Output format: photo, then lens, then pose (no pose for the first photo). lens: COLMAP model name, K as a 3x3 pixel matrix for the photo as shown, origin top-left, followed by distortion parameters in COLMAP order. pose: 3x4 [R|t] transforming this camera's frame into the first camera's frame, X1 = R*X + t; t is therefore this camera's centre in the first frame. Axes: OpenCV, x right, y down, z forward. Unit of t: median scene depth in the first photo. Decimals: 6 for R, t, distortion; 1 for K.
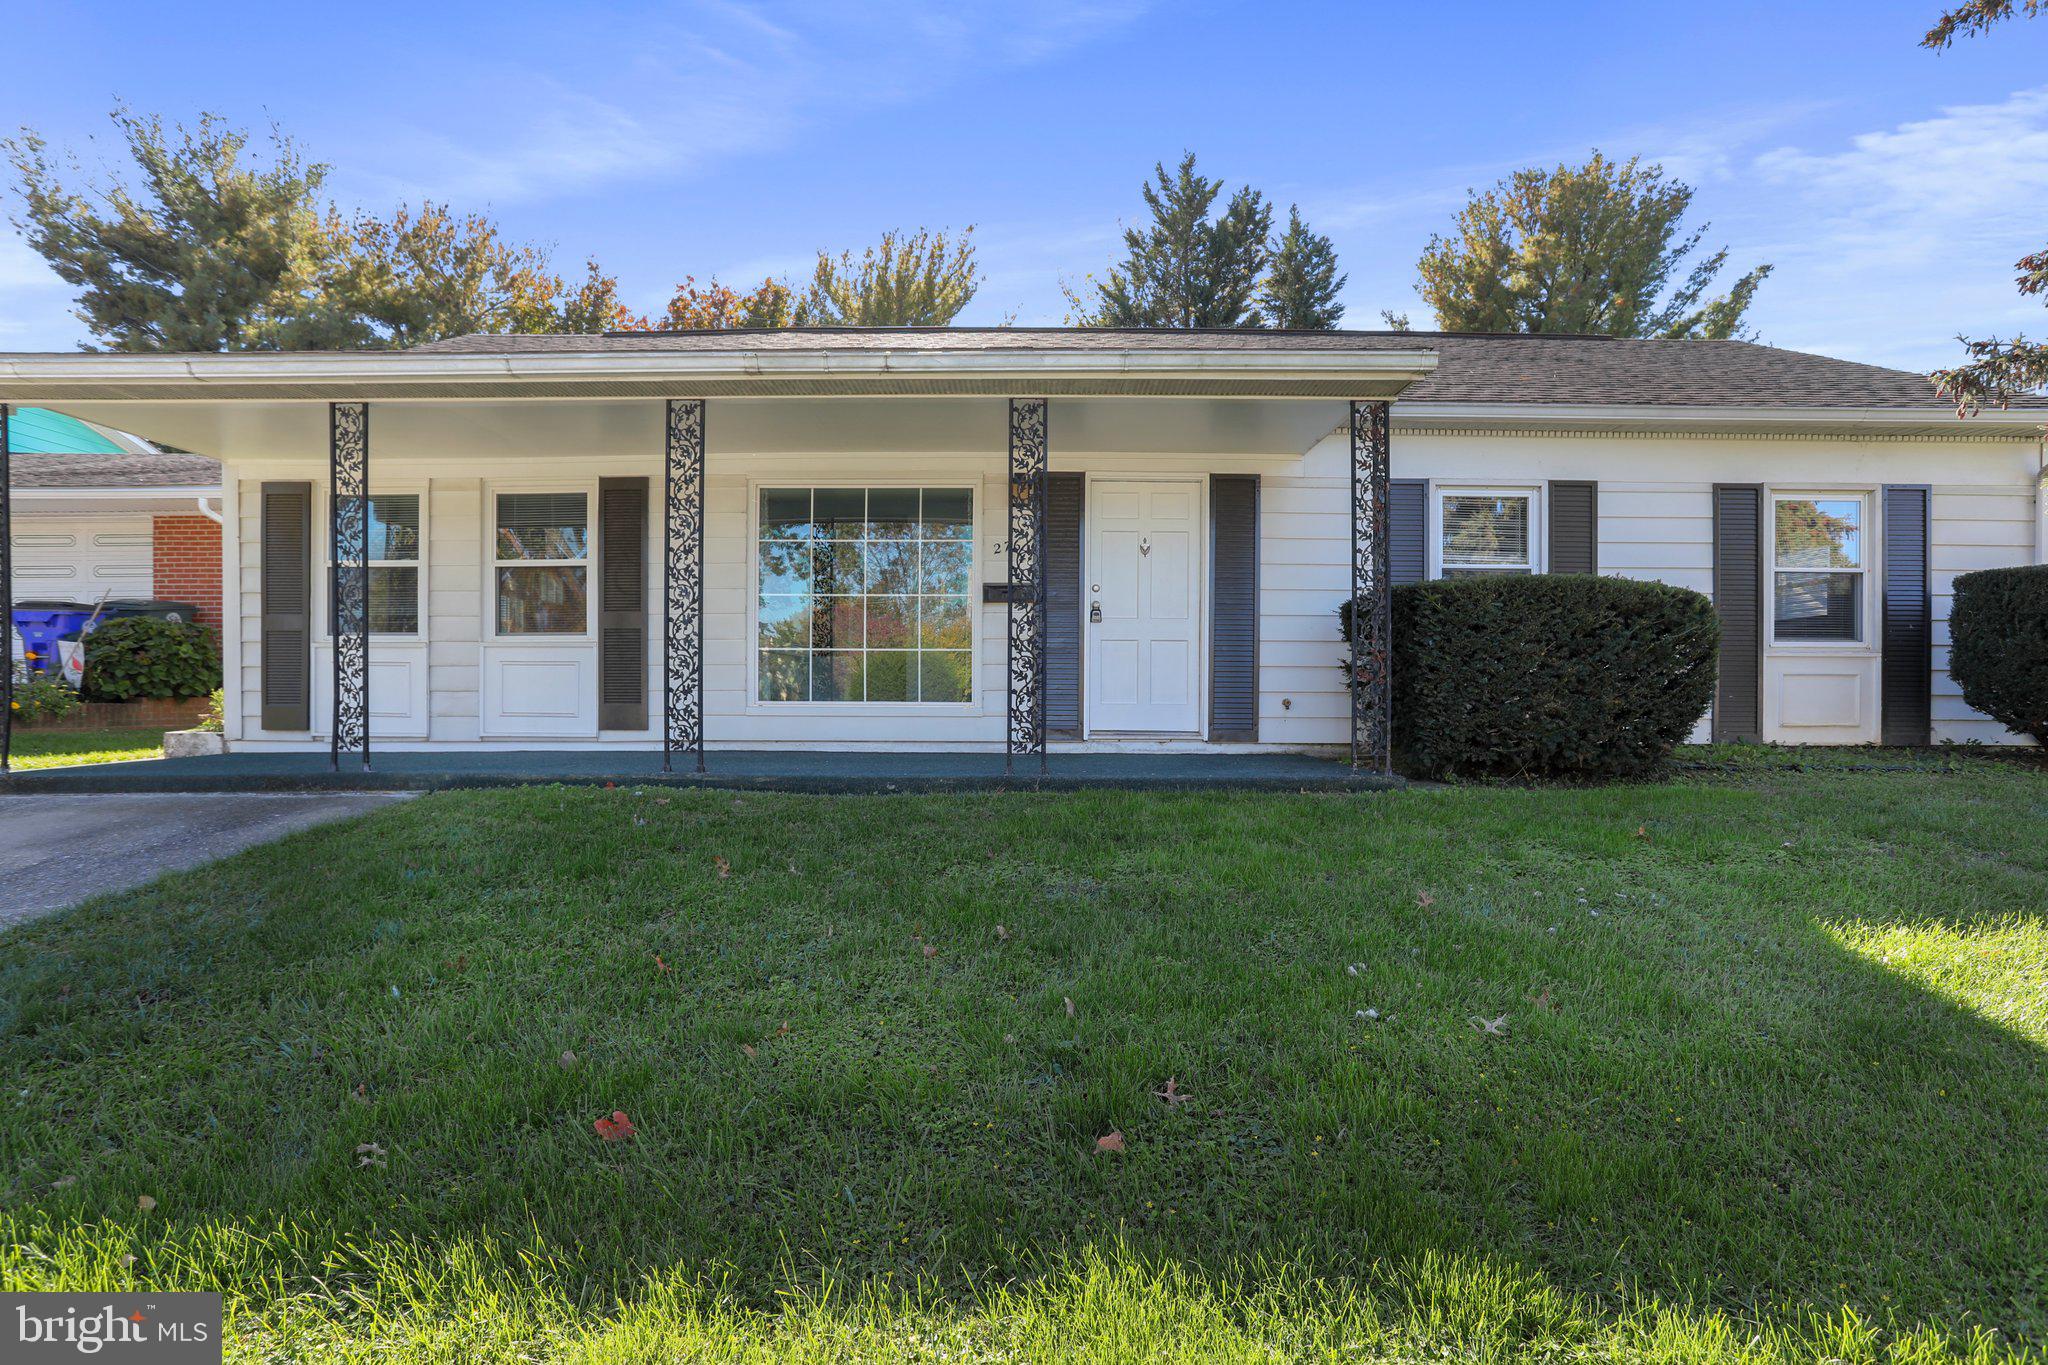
lens RADIAL K [[995.4, 0, 1034.7], [0, 995.4, 690.2], [0, 0, 1]] dist [-0.063917, 0.032769]
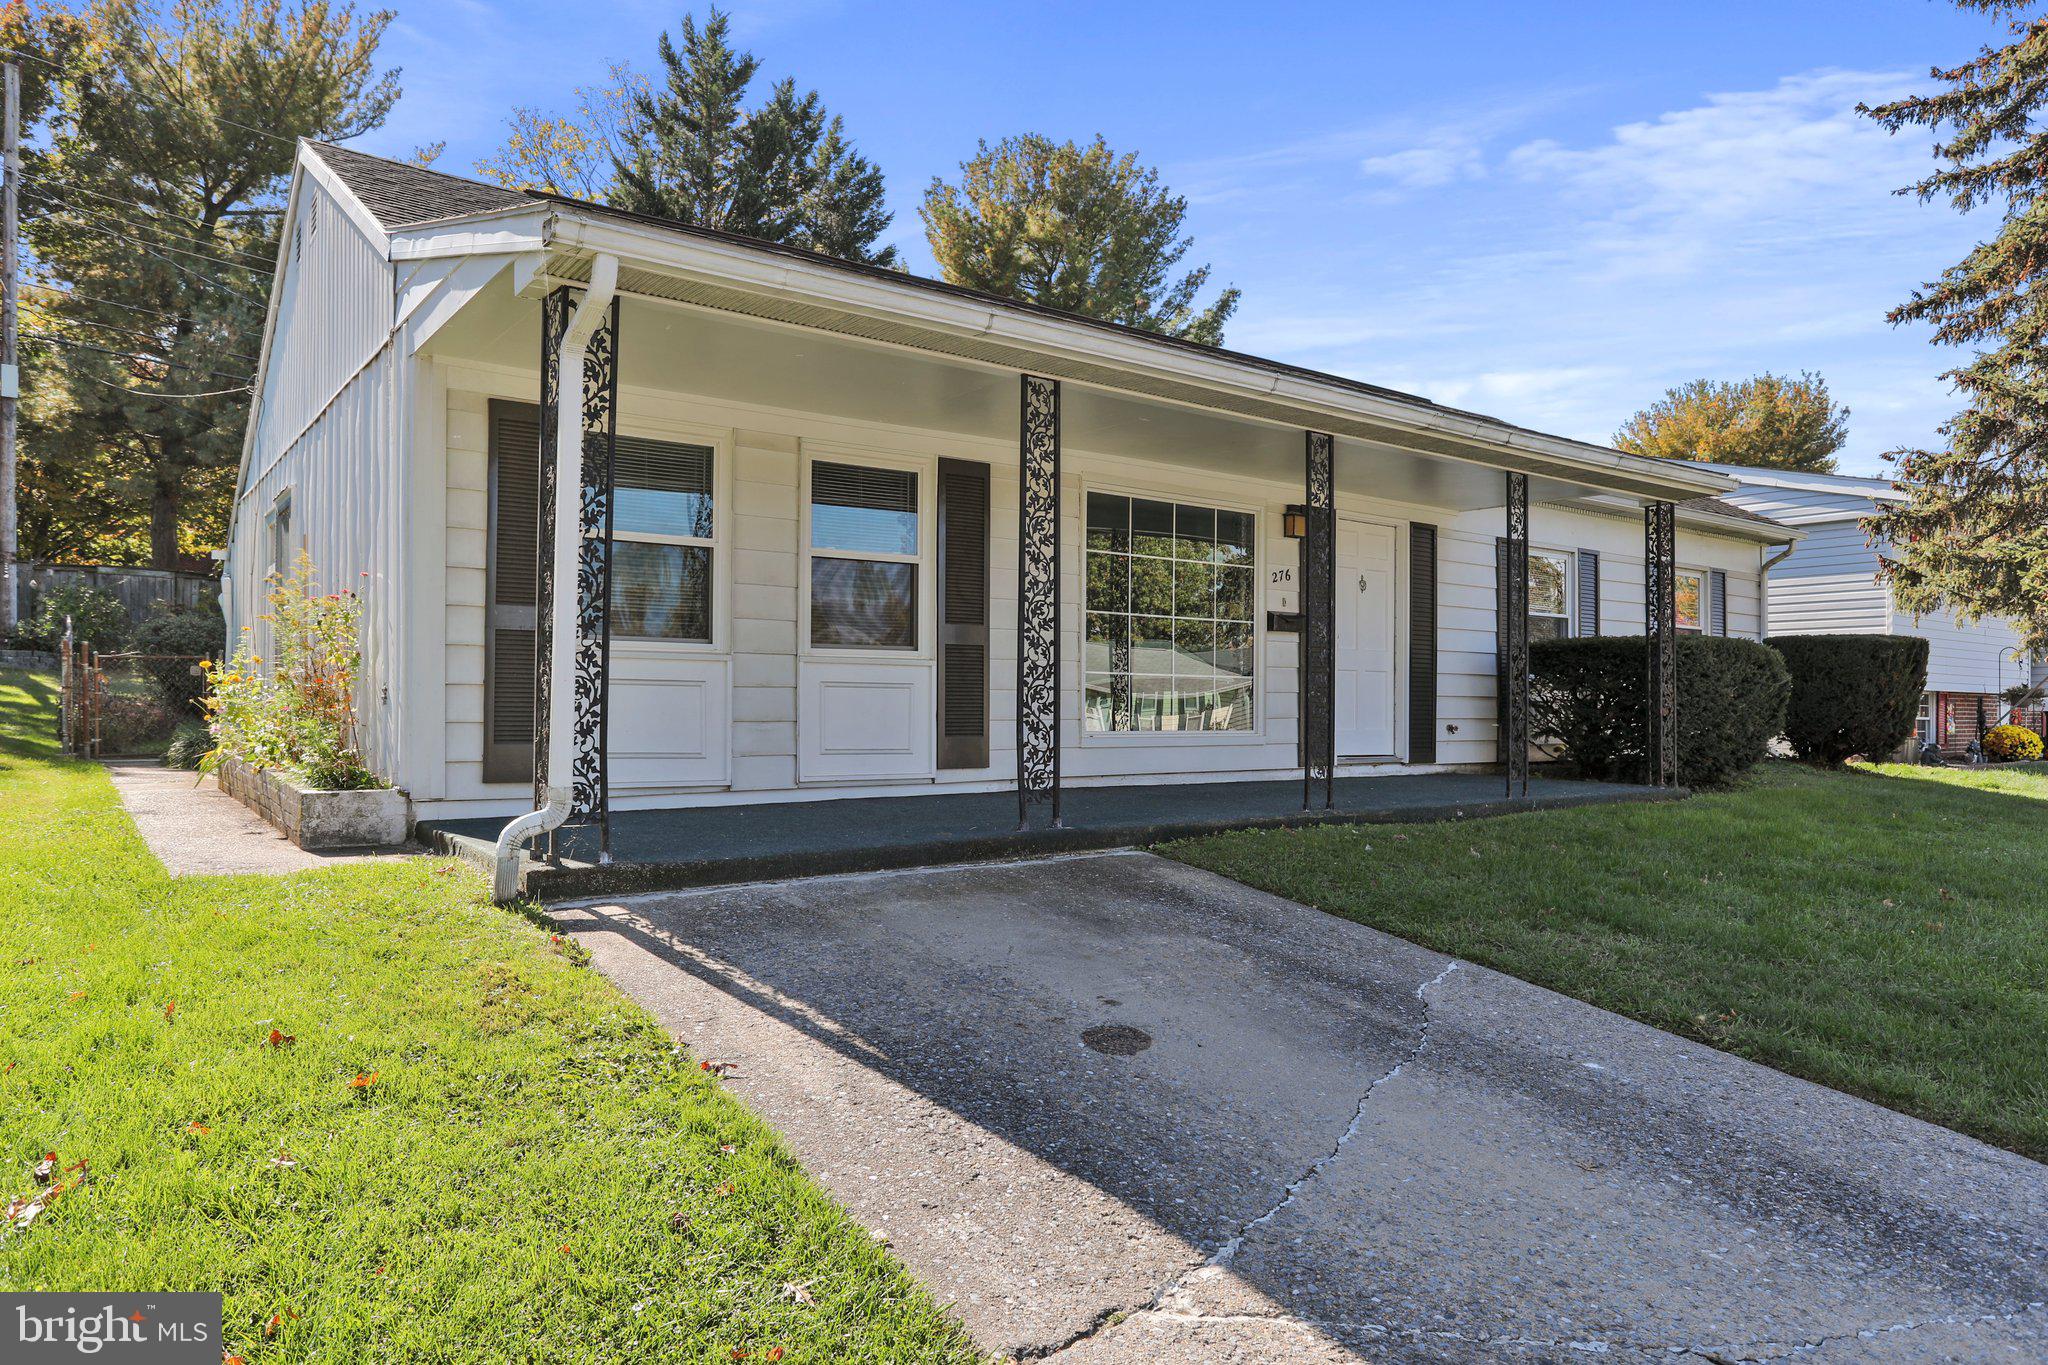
lens RADIAL K [[1302.4, 0, 1024.0], [0, 1302.4, 682.5], [0, 0, 1]] dist [-0.026174, 0.001994]
pose [[0.799952, 0.012471, 0.599934, -1.026891], [-0.008779, 0.999920, -0.009080, -0.021469], [-0.600000, 0.001997, 0.799998, 0.096271]]
